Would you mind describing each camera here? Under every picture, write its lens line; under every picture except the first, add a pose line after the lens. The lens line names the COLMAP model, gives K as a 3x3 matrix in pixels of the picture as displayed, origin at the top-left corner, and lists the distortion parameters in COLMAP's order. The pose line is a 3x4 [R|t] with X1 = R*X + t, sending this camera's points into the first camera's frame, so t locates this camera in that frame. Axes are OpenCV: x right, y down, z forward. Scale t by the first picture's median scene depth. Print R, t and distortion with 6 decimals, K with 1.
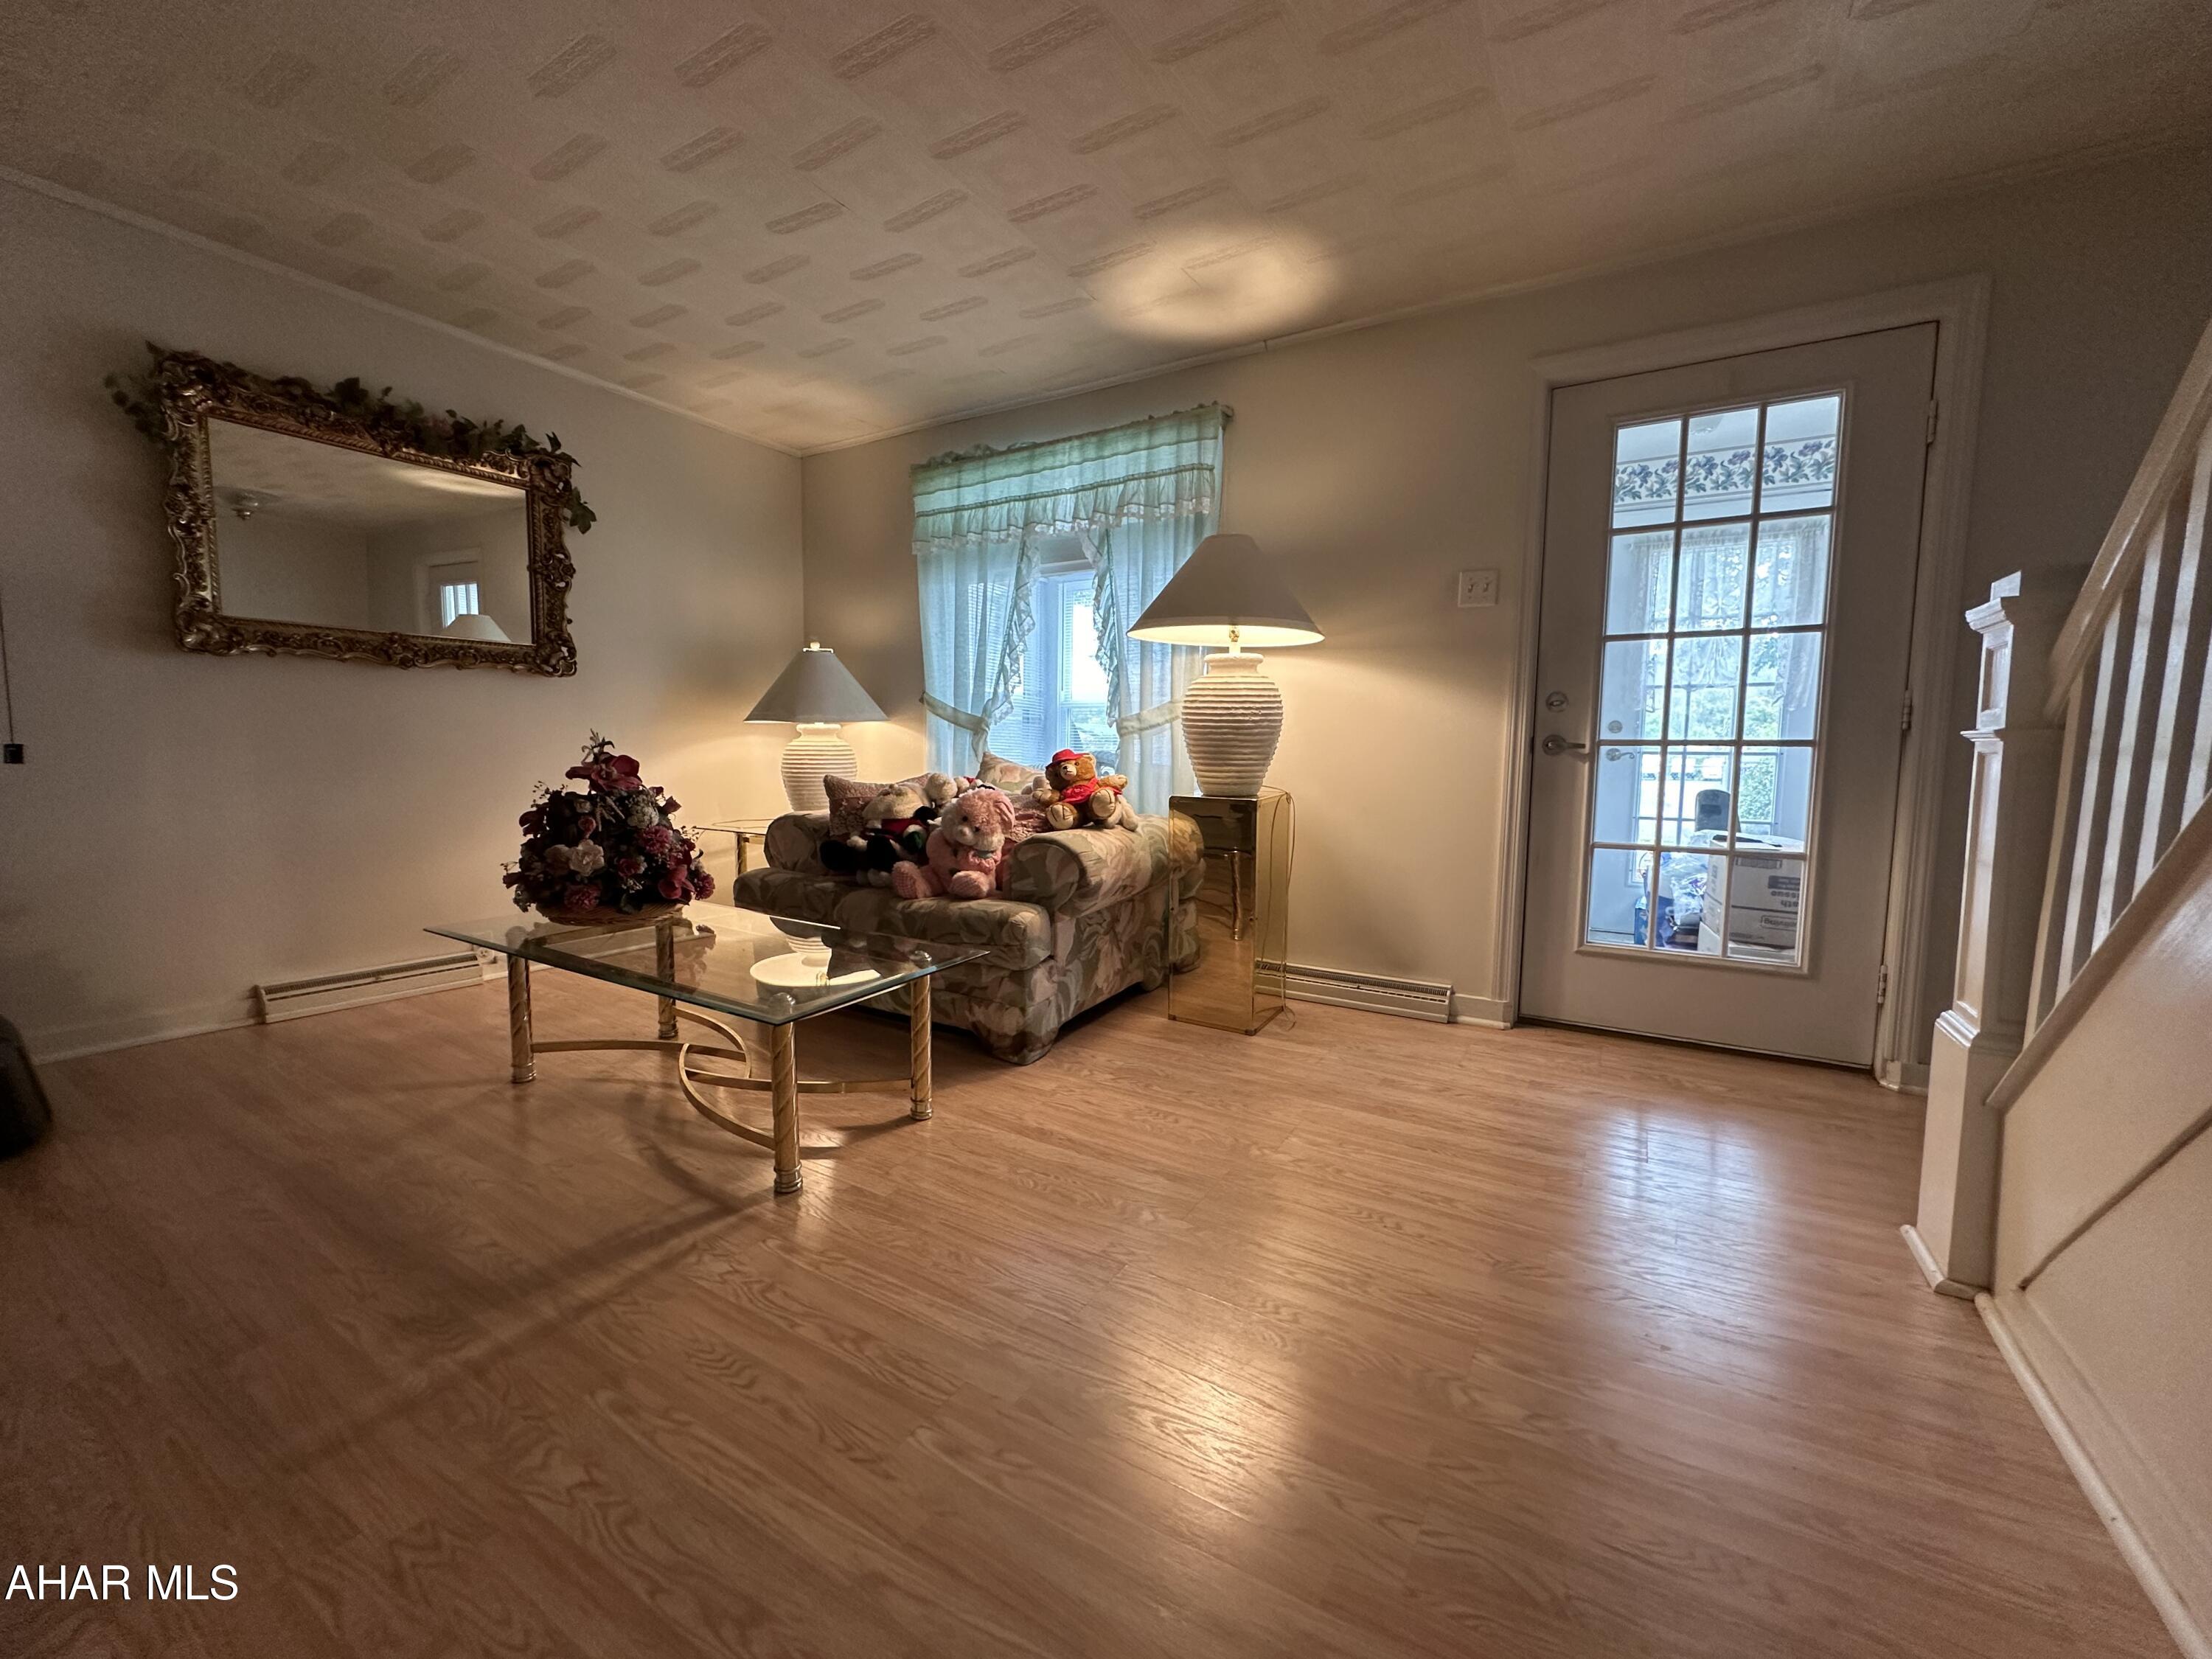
lens RADIAL K [[885.5, 0, 1105.4], [0, 885.5, 819.4], [0, 0, 1]] dist [-0.003794, 0.000188]
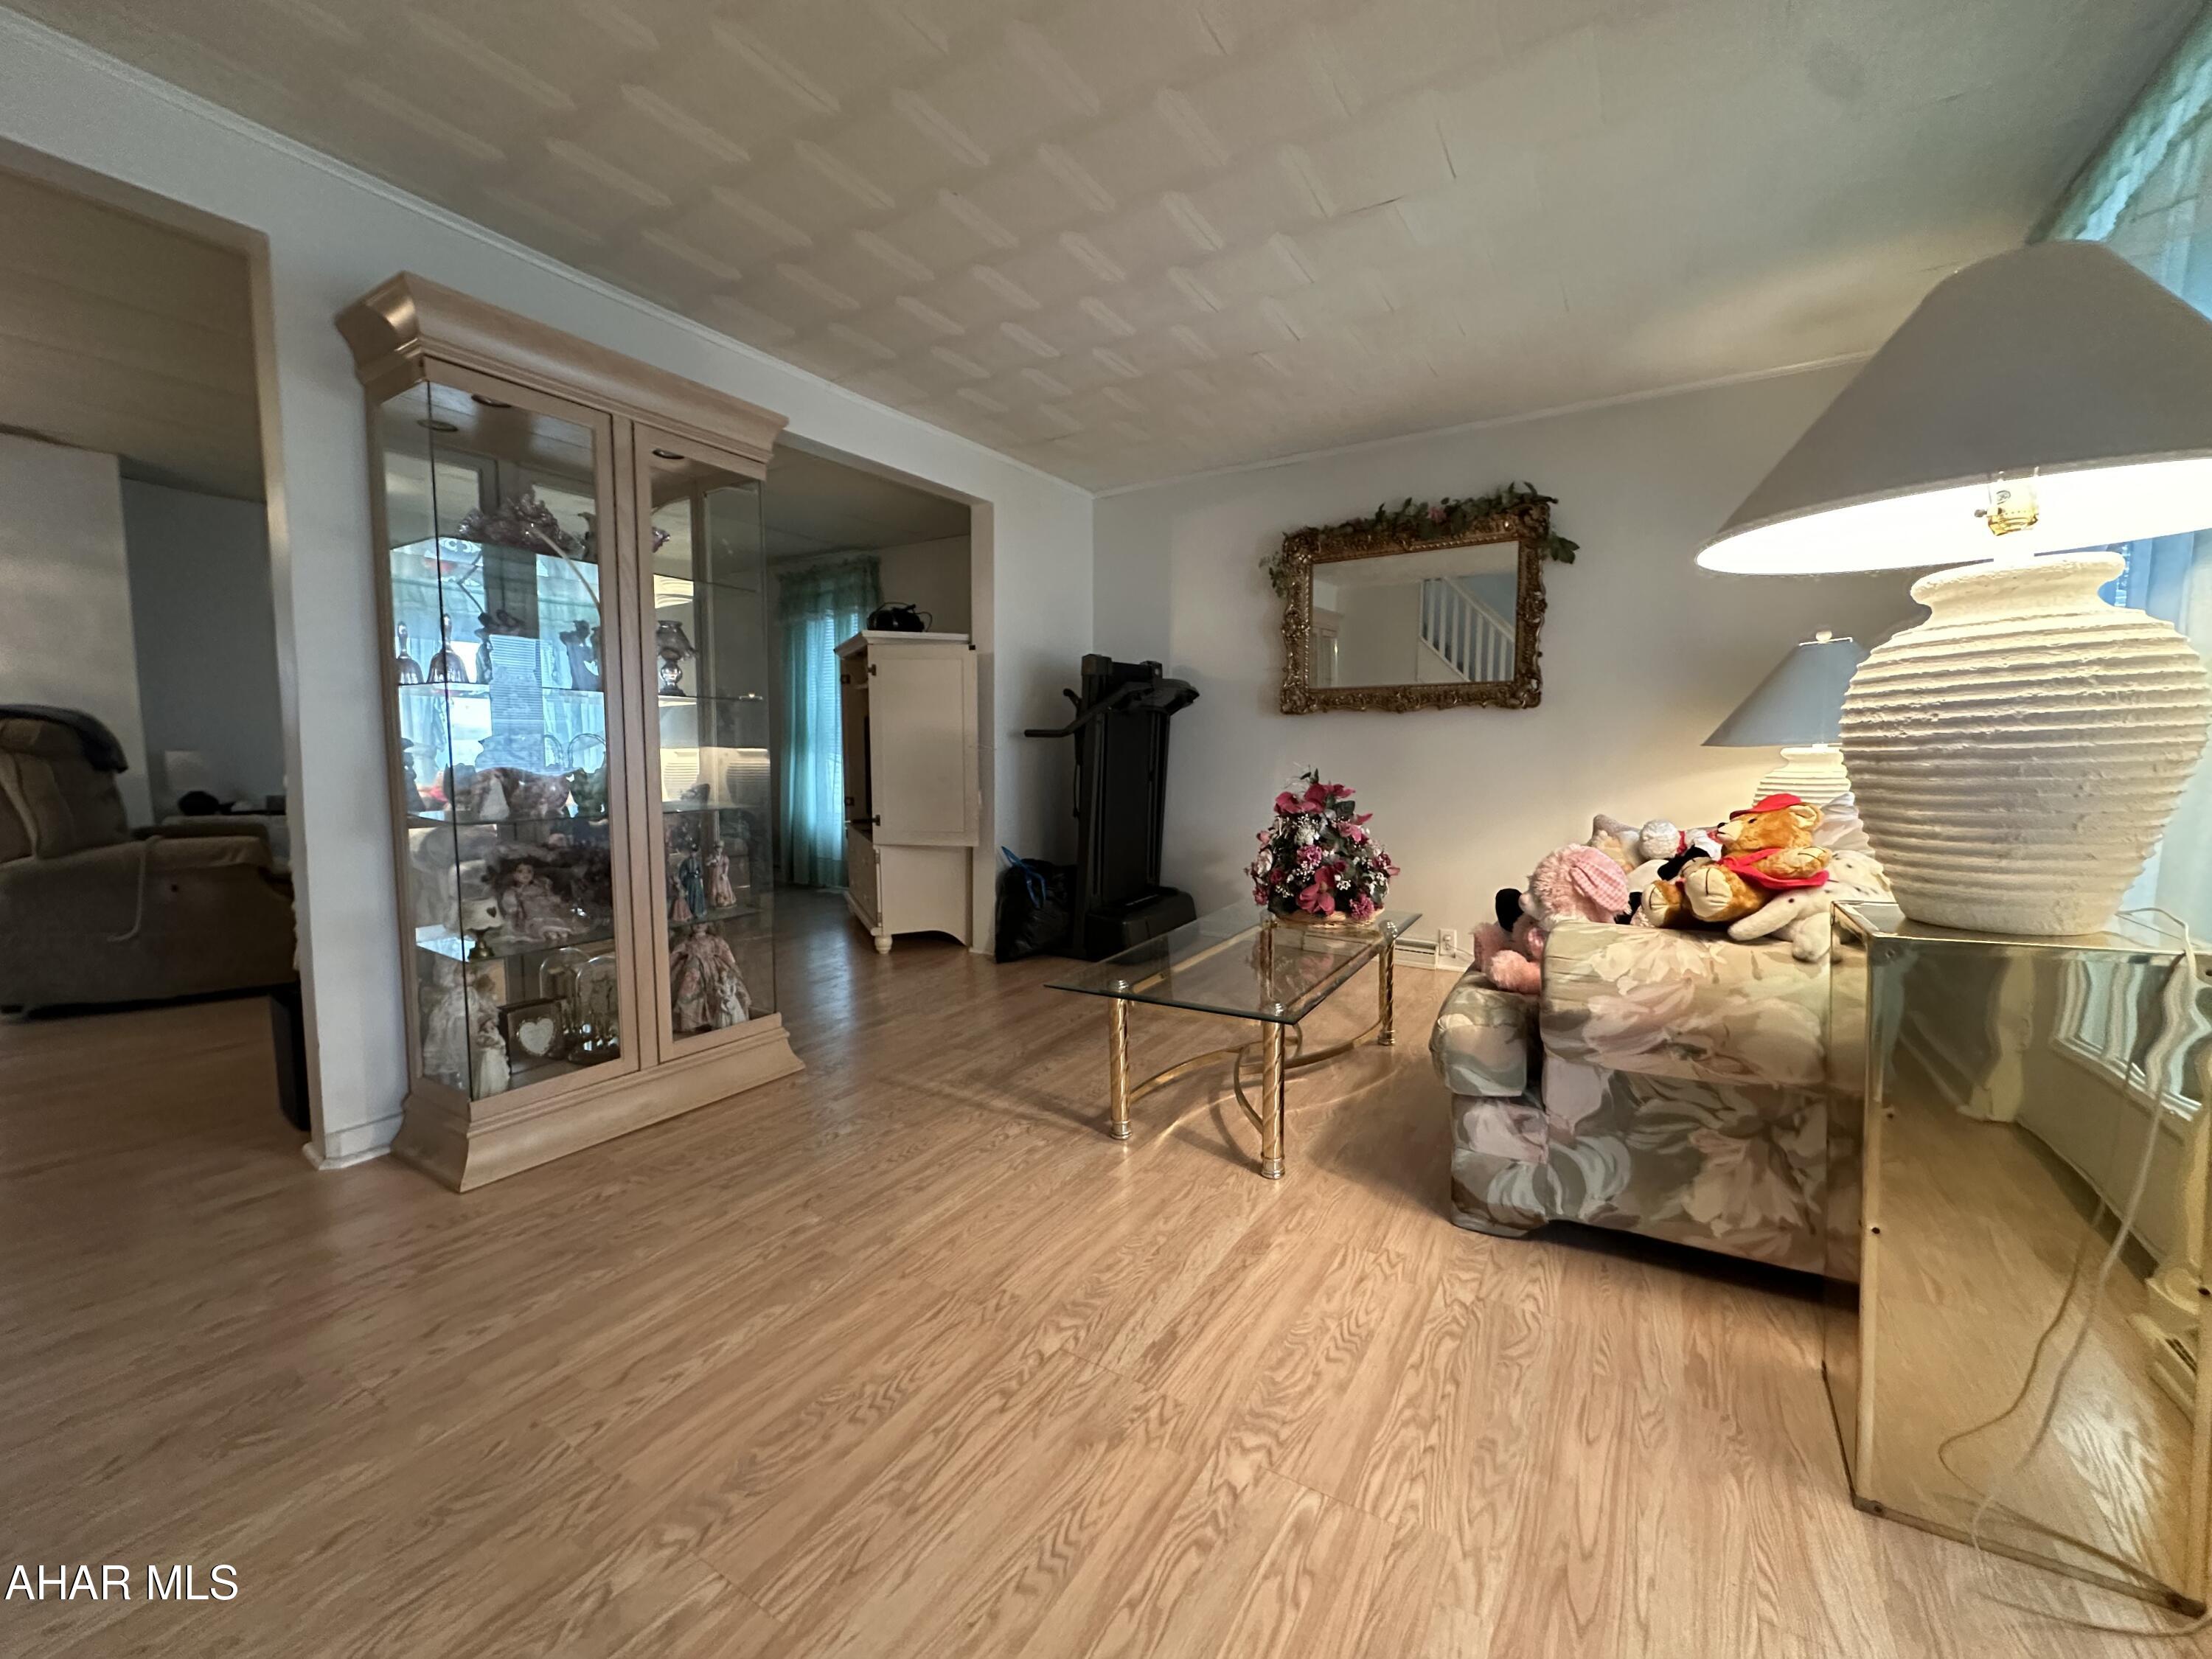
lens RADIAL K [[885.5, 0, 1104.2], [0, 885.5, 817.8], [0, 0, 1]] dist [-0.003794, 0.000188]
pose [[-0.027026, 0.064729, -0.997537, 0.593530], [-0.082669, 0.994338, 0.066761, -0.075740], [0.996211, 0.084270, -0.021522, 0.671520]]
